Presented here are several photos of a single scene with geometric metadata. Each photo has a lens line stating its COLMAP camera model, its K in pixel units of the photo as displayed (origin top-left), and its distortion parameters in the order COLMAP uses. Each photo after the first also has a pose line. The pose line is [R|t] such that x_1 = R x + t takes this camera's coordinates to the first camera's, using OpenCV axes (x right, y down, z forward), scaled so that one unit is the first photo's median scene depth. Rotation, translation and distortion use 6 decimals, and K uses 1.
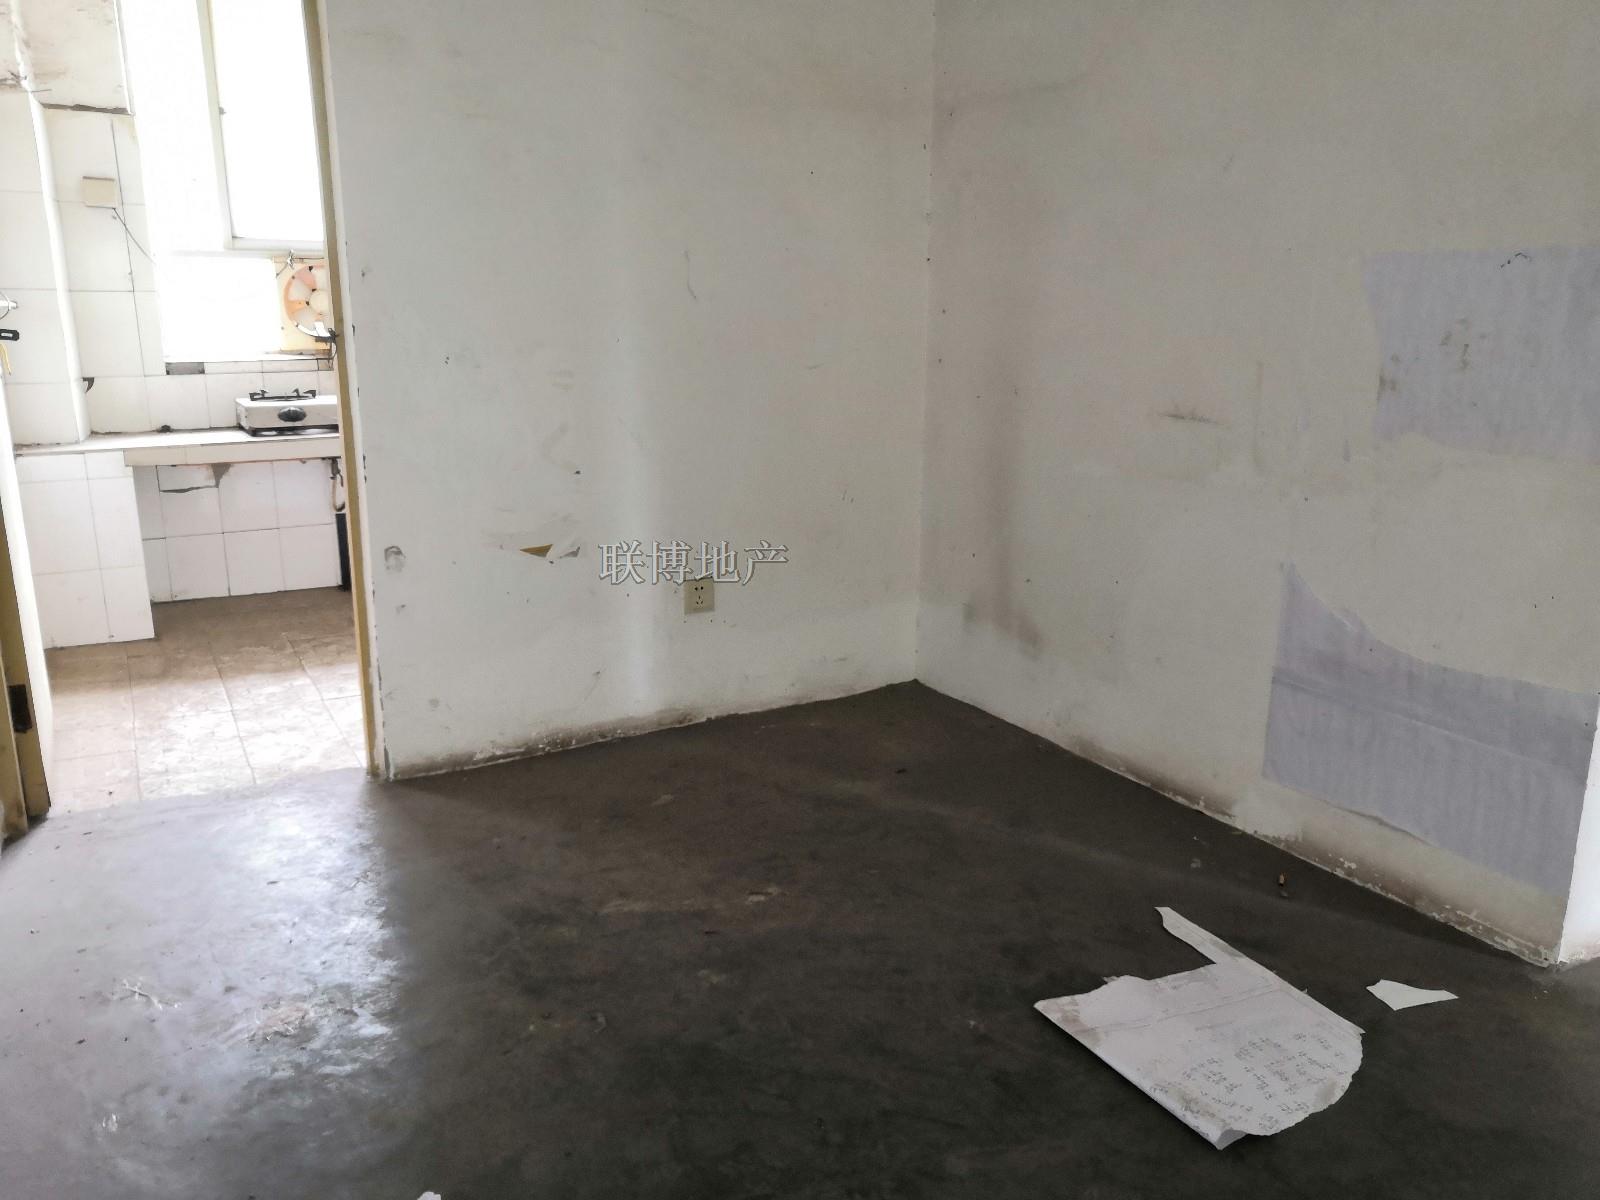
lens RADIAL K [[1249.8, 0, 792.5], [0, 1249.8, 595.7], [0, 0, 1]] dist [0.006713, 0.006904]
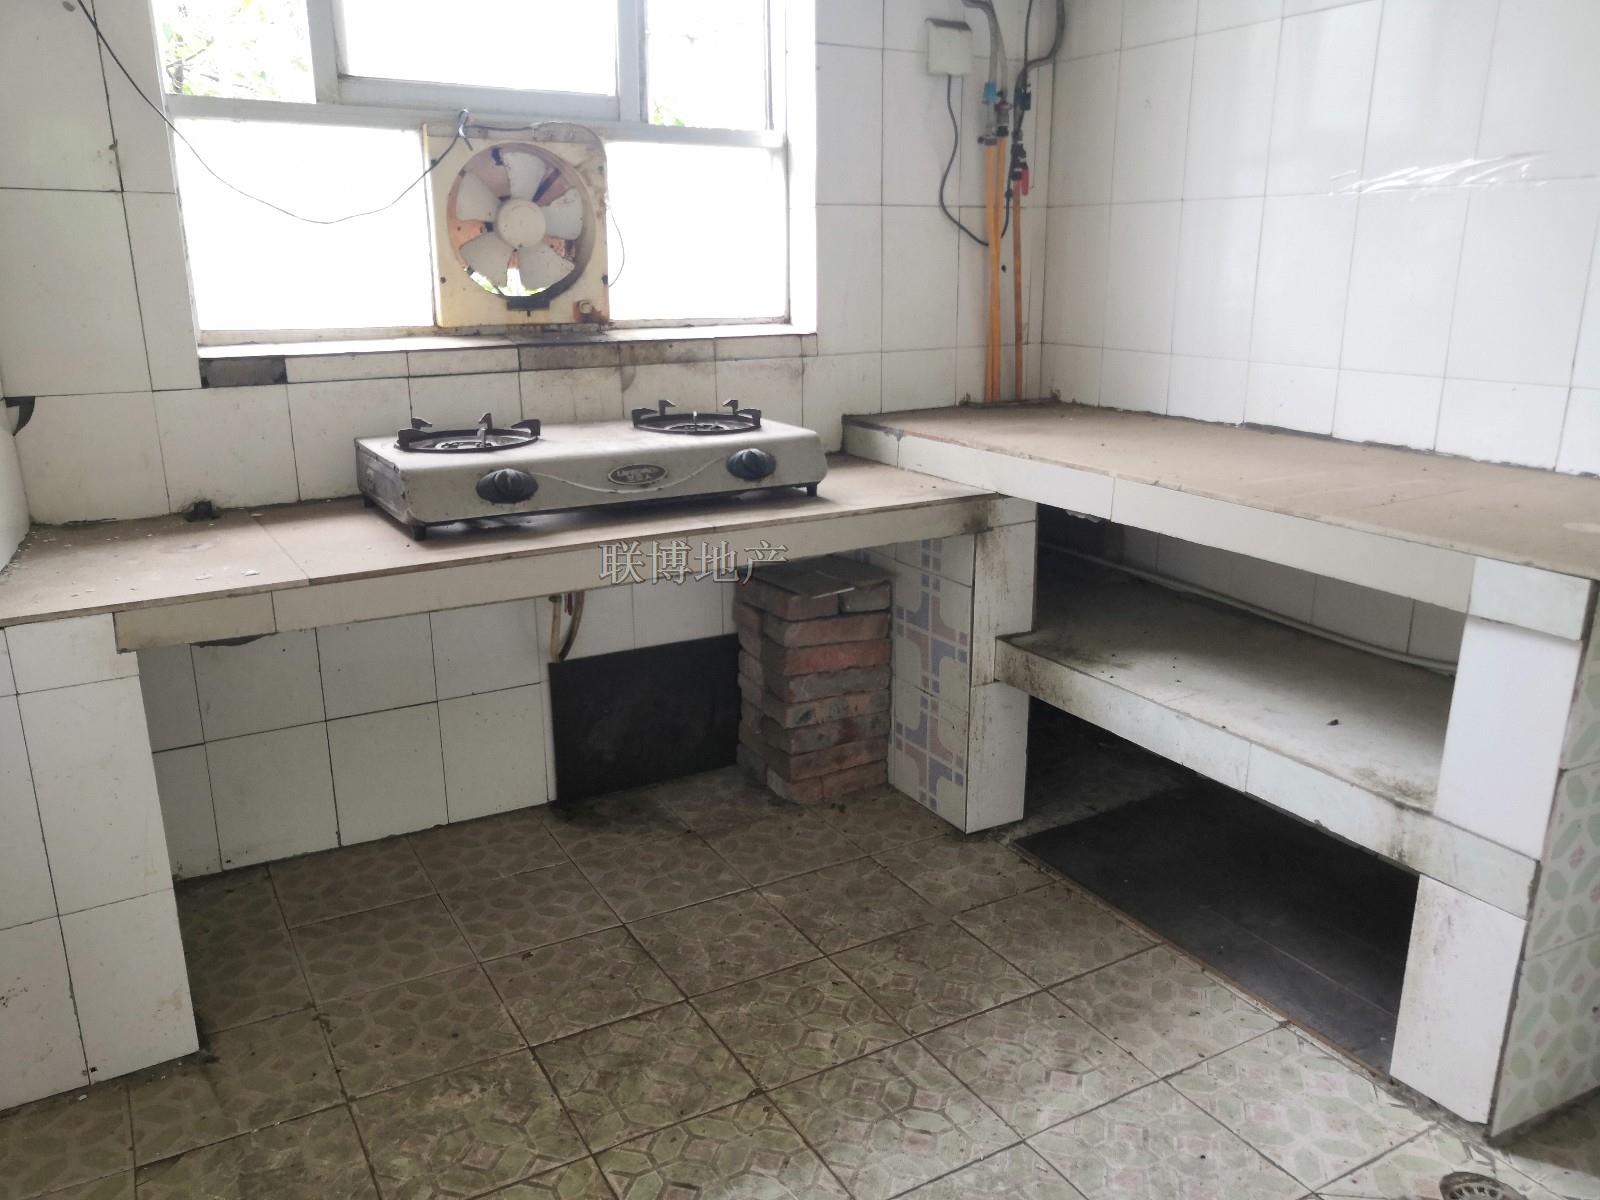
lens RADIAL K [[1249.8, 0, 808.7], [0, 1249.8, 605.6], [0, 0, 1]] dist [0.006713, 0.006904]
pose [[0.999679, -0.004978, 0.024849, -0.295433], [0.003919, 0.999089, 0.042487, -0.116427], [-0.025038, -0.042376, 0.998788, 0.547714]]
